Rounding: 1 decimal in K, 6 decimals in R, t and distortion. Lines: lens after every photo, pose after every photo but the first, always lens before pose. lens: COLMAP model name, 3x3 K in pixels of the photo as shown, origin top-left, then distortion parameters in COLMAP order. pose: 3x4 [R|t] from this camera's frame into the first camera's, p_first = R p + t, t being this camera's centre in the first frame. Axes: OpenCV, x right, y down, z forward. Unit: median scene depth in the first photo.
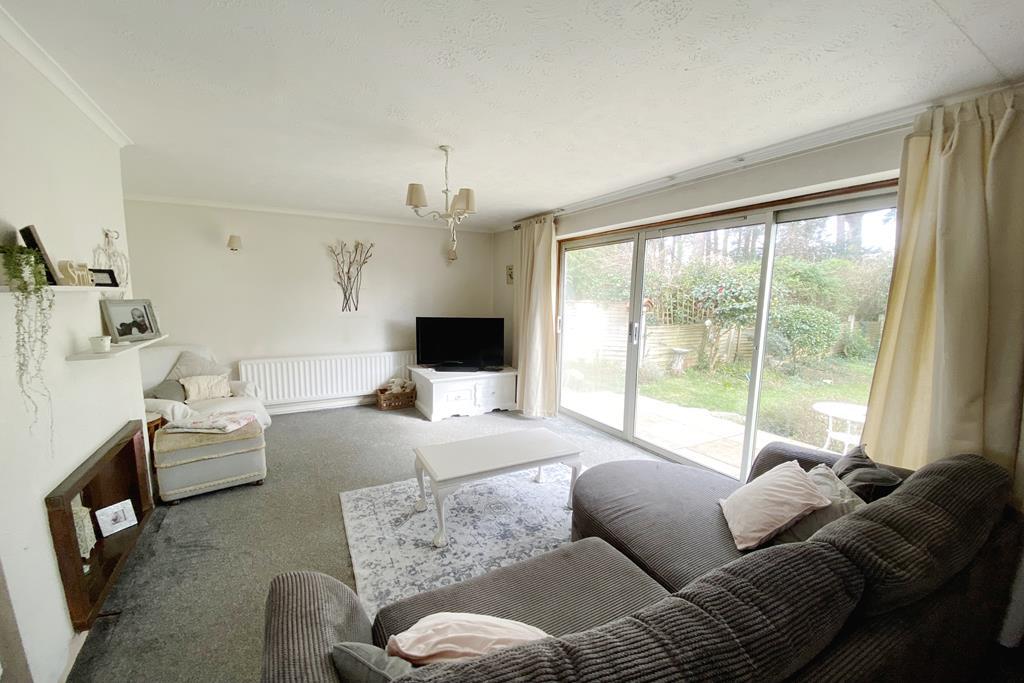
lens RADIAL K [[410.5, 0, 505.4], [0, 410.5, 353.8], [0, 0, 1]] dist [0.035598, -0.031023]
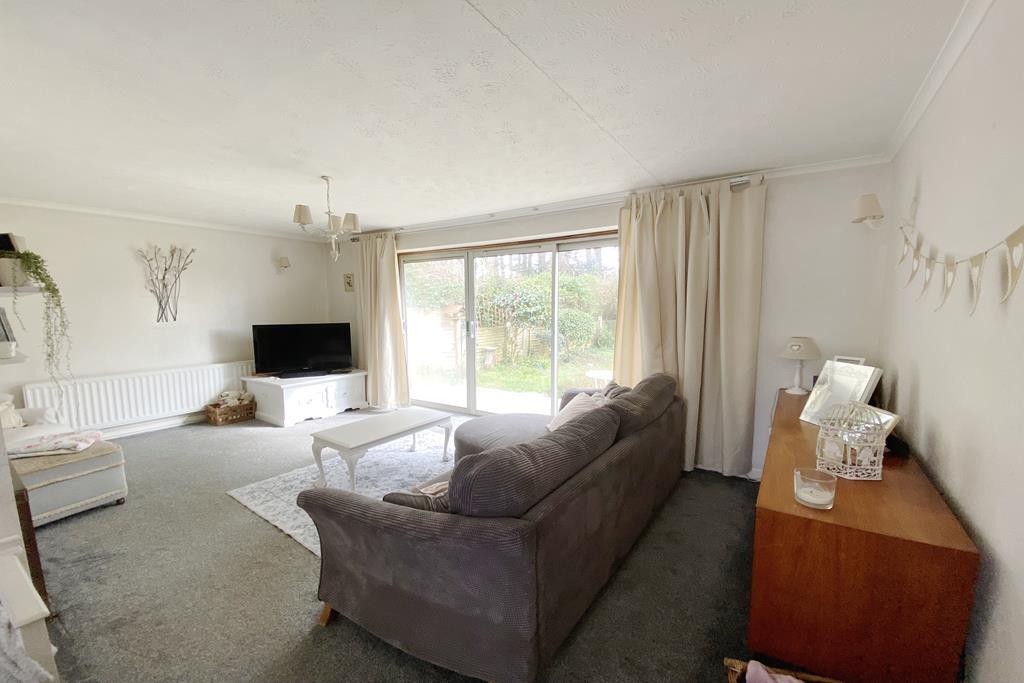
lens RADIAL K [[410.5, 0, 505.4], [0, 410.5, 353.8], [0, 0, 1]] dist [0.035598, -0.031023]
pose [[0.891095, -0.069111, 0.448523, -0.136388], [0.079860, 0.996793, -0.005067, 0.033082], [-0.446735, 0.040334, 0.893757, -0.154235]]
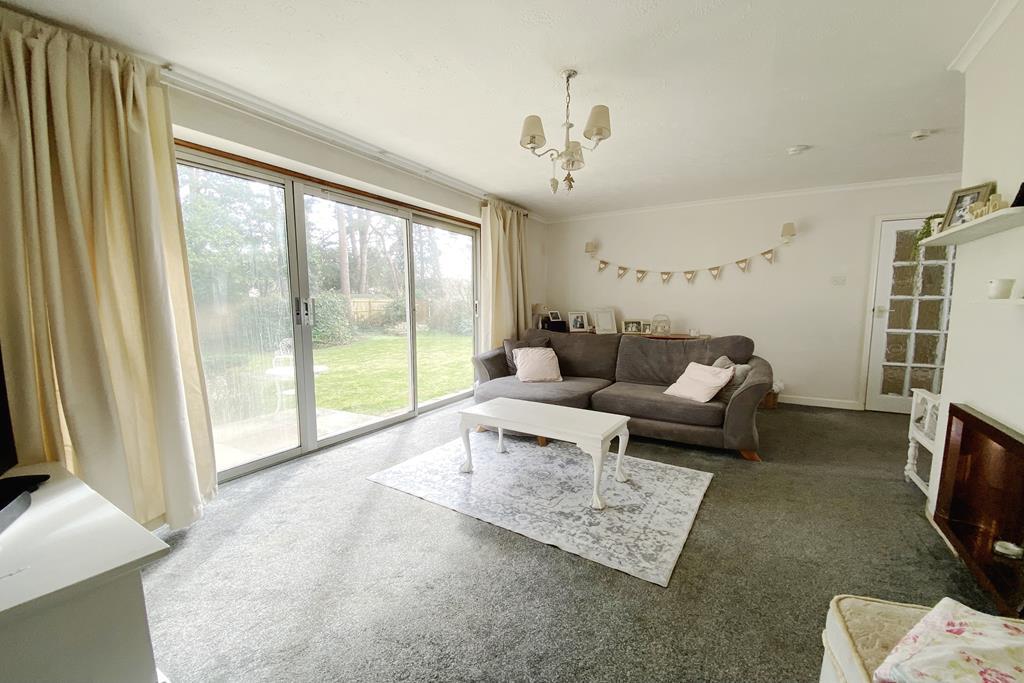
lens RADIAL K [[410.5, 0, 505.4], [0, 410.5, 353.8], [0, 0, 1]] dist [0.035598, -0.031023]
pose [[-0.504697, -0.121137, 0.854755, -0.456023], [0.116771, 0.971428, 0.206621, -0.072233], [-0.855363, 0.204091, -0.476132, 0.862307]]
